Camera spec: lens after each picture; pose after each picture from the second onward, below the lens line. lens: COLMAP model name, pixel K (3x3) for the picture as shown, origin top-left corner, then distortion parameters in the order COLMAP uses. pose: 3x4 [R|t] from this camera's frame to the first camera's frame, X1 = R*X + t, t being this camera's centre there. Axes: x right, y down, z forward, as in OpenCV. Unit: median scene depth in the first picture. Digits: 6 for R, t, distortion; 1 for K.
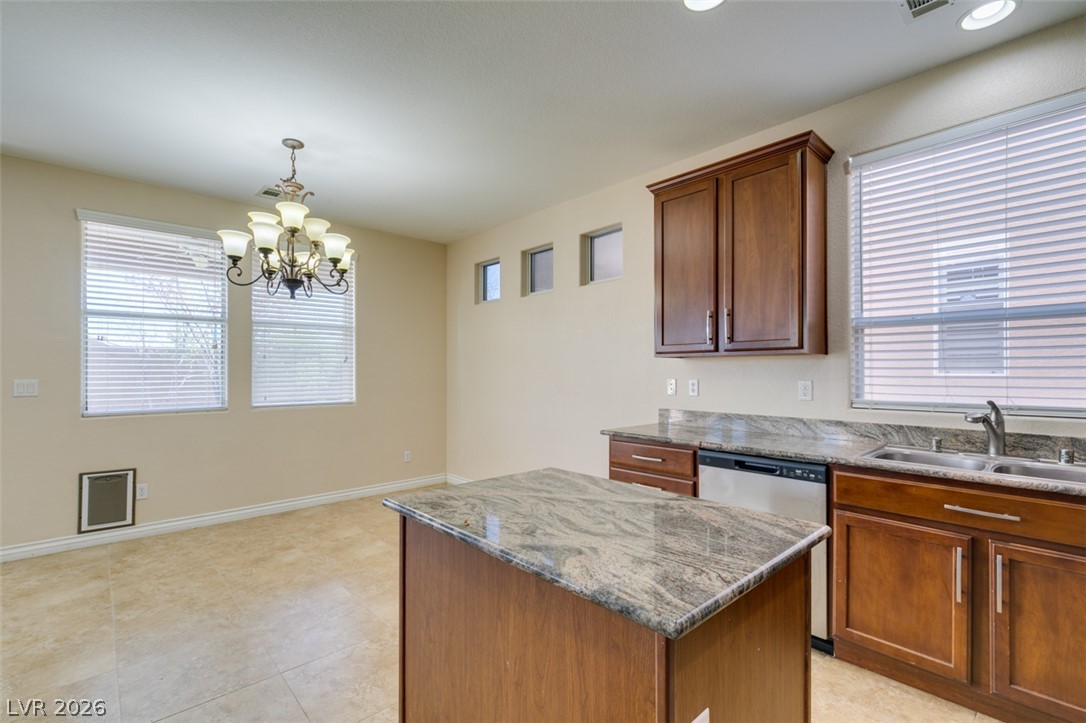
lens RADIAL K [[486.0, 0, 540.5], [0, 486.0, 369.7], [0, 0, 1]] dist [-0.000092, -0.000492]
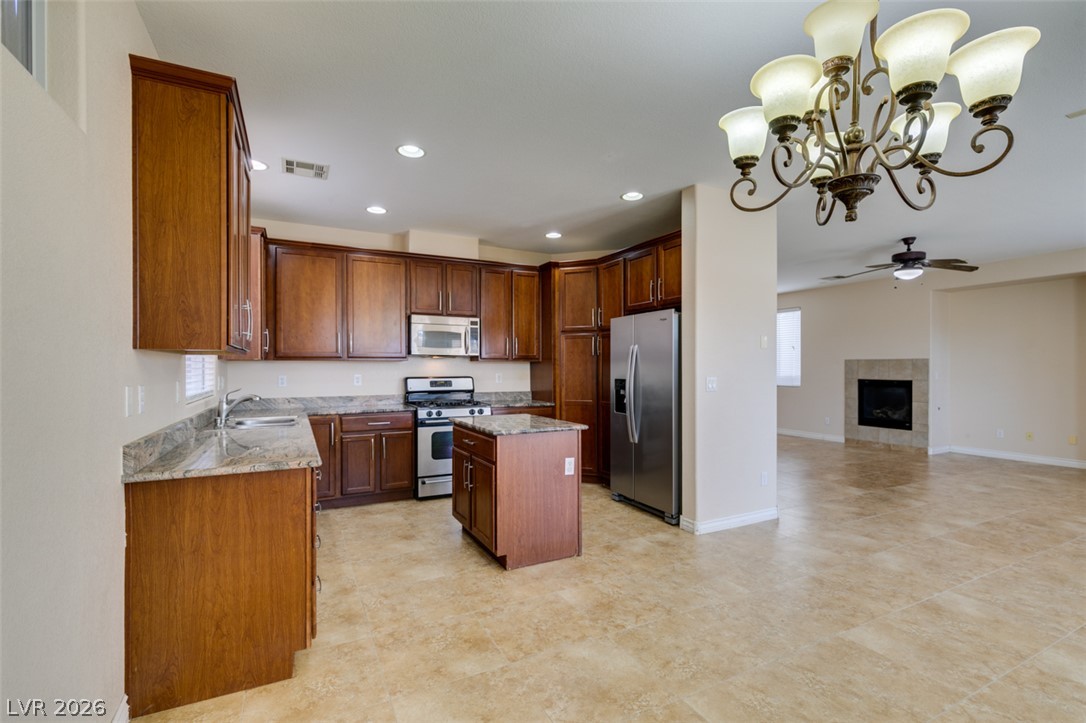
lens RADIAL K [[486.0, 0, 540.5], [0, 486.0, 369.7], [0, 0, 1]] dist [-0.000092, -0.000492]
pose [[-0.961997, 0.000722, 0.273058, -0.342660], [0.000382, 0.999999, -0.001297, 0.001458], [-0.273059, -0.001144, -0.961997, 1.530646]]
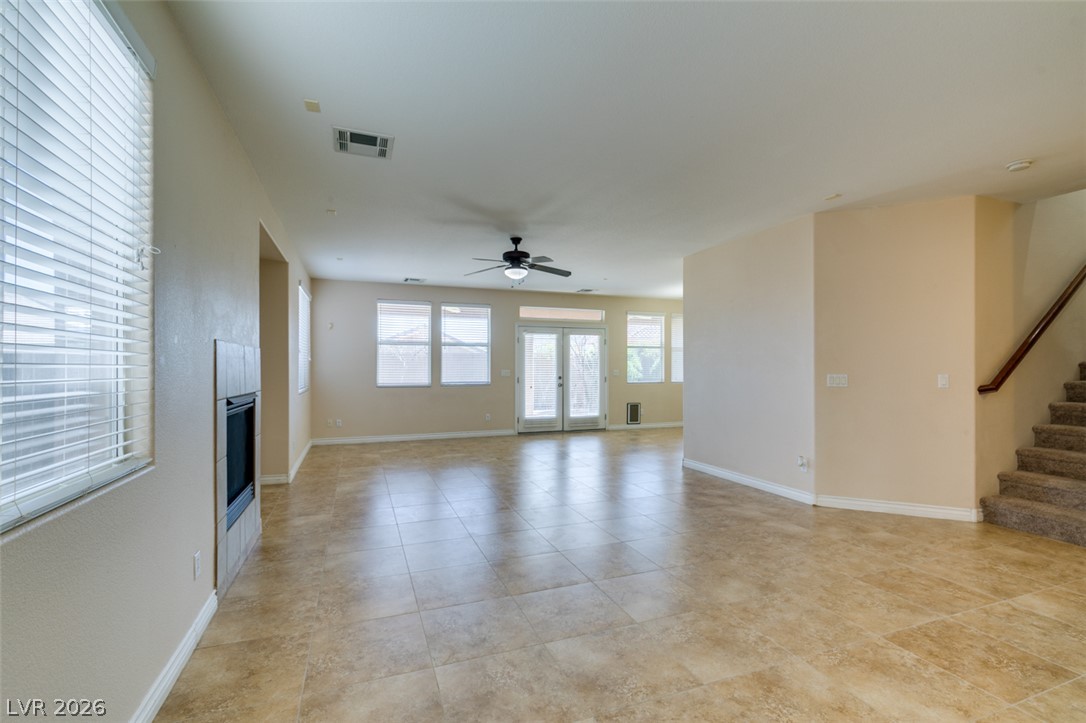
lens RADIAL K [[484.8, 0, 539.1], [0, 484.8, 364.3], [0, 0, 1]] dist [0.003170, -0.000350]
pose [[0.926551, -0.000685, -0.376169, -0.400056], [-0.000003, 0.999998, -0.001828, -0.012768], [0.376170, 0.001695, 0.926549, -2.088140]]
